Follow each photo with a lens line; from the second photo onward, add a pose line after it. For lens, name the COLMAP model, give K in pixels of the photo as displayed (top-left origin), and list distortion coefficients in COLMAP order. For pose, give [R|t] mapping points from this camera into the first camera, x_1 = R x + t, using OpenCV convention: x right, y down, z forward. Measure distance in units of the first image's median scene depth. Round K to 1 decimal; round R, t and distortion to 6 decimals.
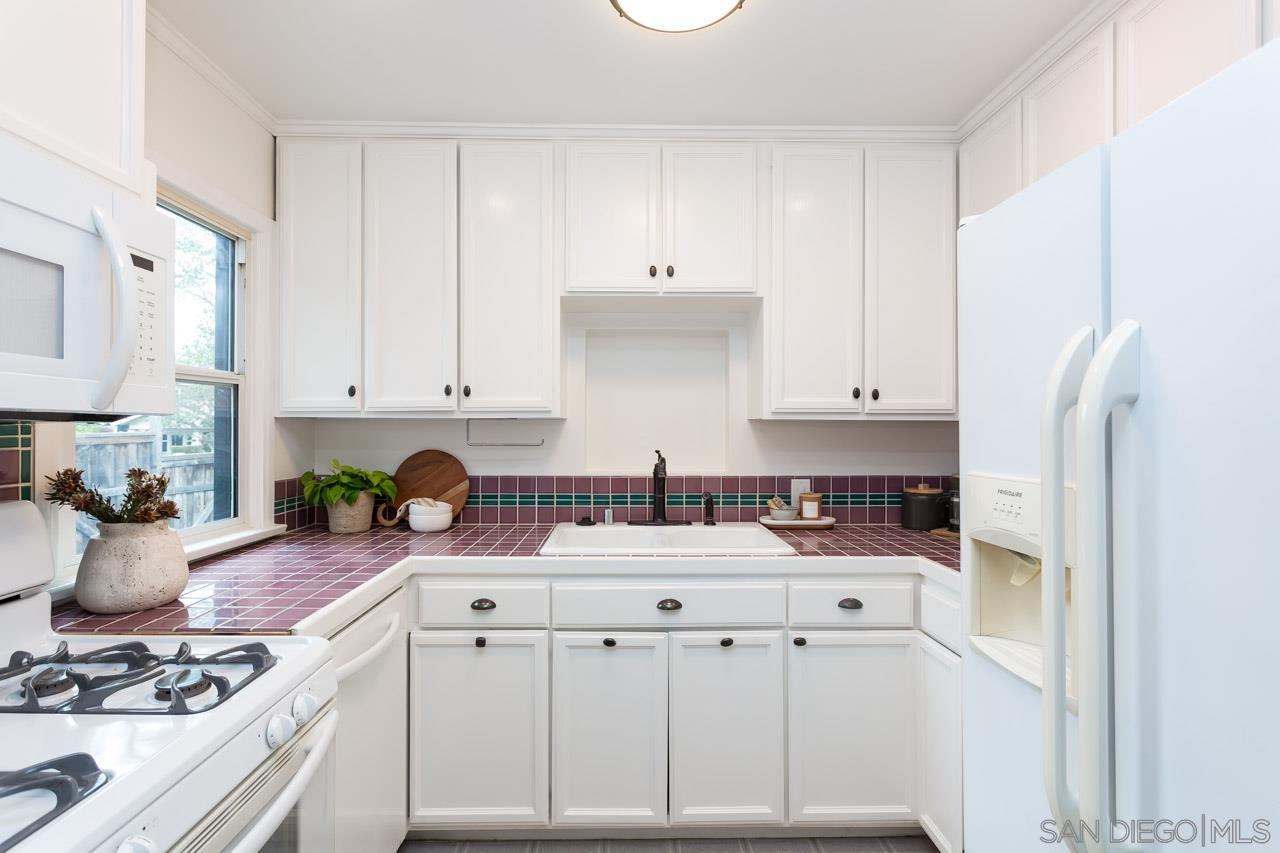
lens RADIAL K [[605.7, 0, 625.4], [0, 605.7, 418.5], [0, 0, 1]] dist [0.009596, 0.004987]
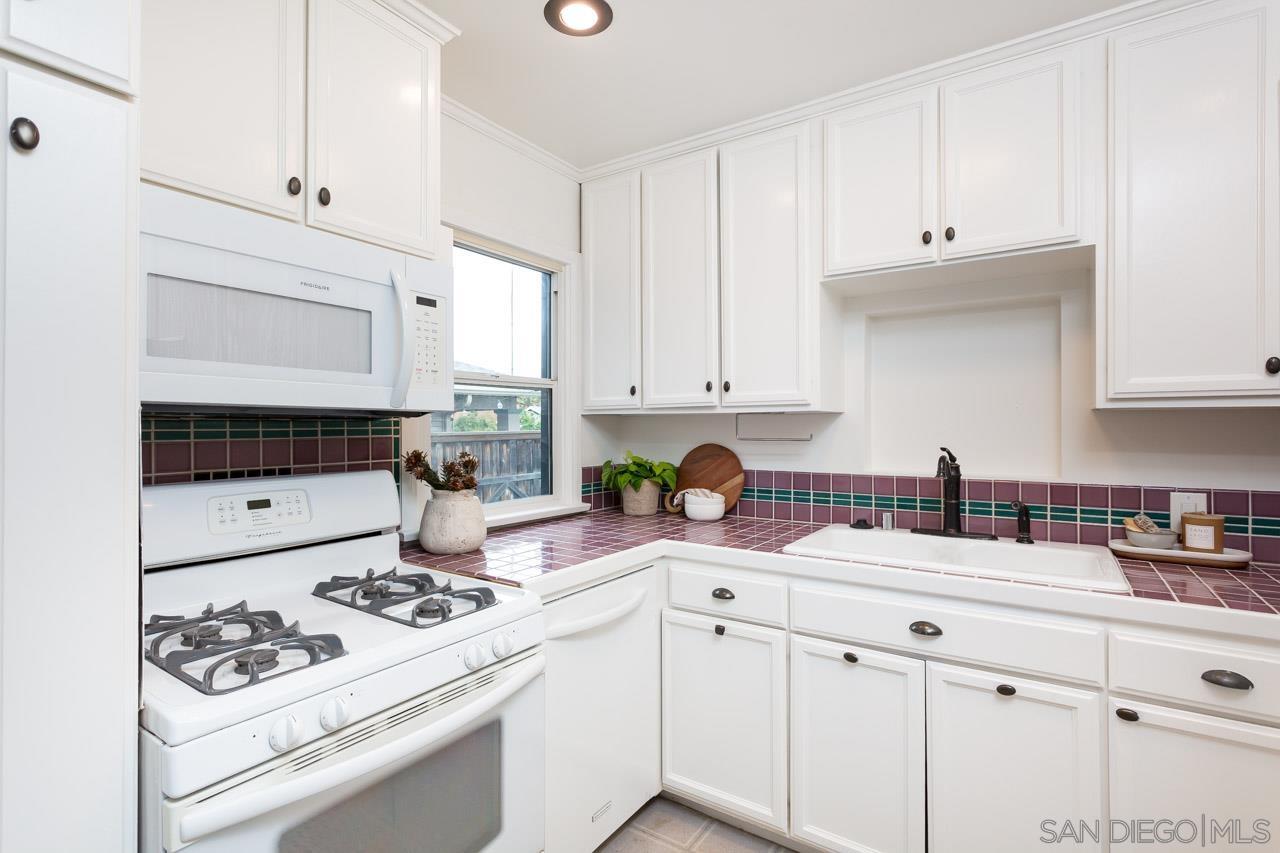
lens RADIAL K [[605.7, 0, 643.3], [0, 605.7, 418.5], [0, 0, 1]] dist [0.009596, 0.004987]
pose [[0.827522, -0.010500, -0.561335, 0.198321], [0.011343, 0.999934, -0.001982, 0.009432], [0.561318, -0.004727, 0.827586, 0.067258]]
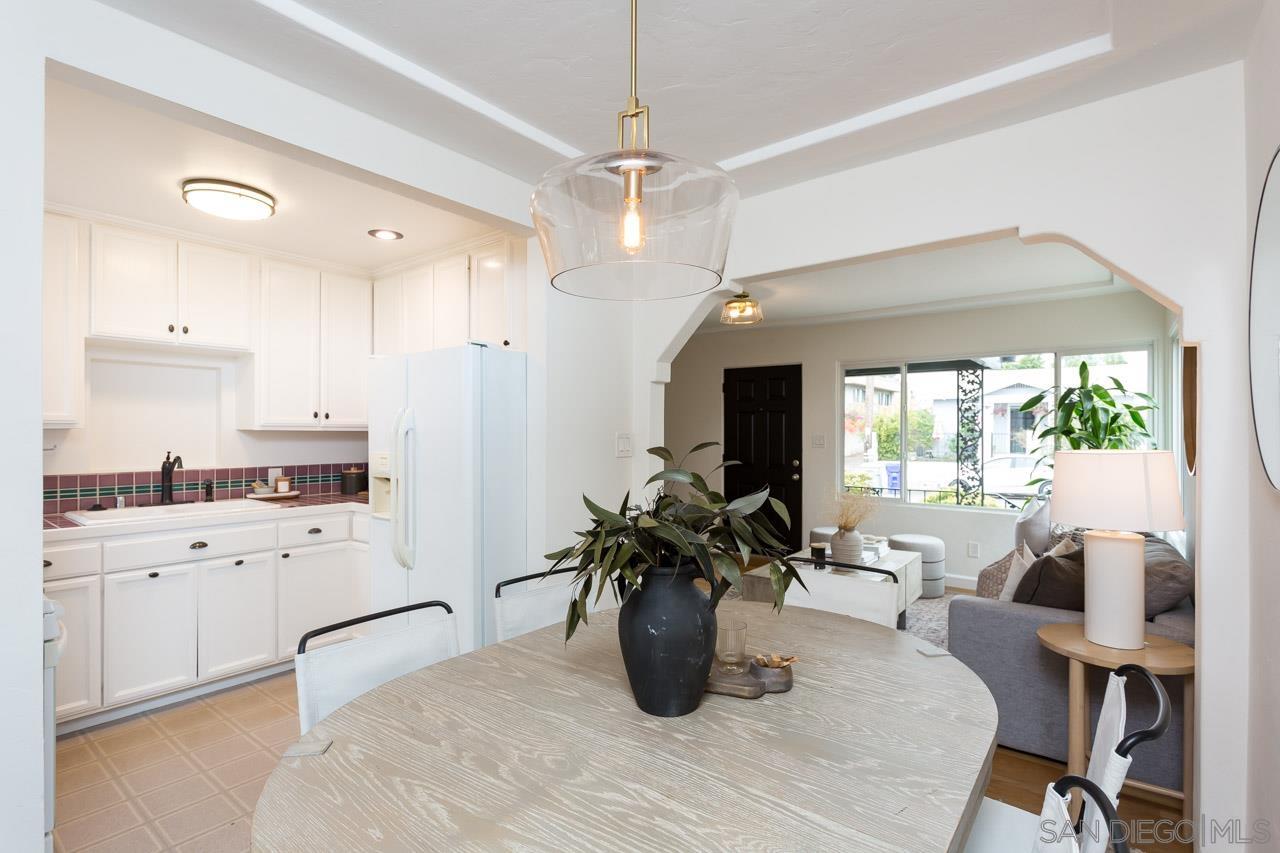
lens RADIAL K [[605.7, 0, 635.9], [0, 605.7, 430.5], [0, 0, 1]] dist [0.009596, 0.004987]
pose [[0.625254, -0.000908, 0.780421, -0.412604], [-0.010253, 0.999903, 0.009378, -0.024199], [-0.780354, -0.013865, 0.625185, -0.816646]]
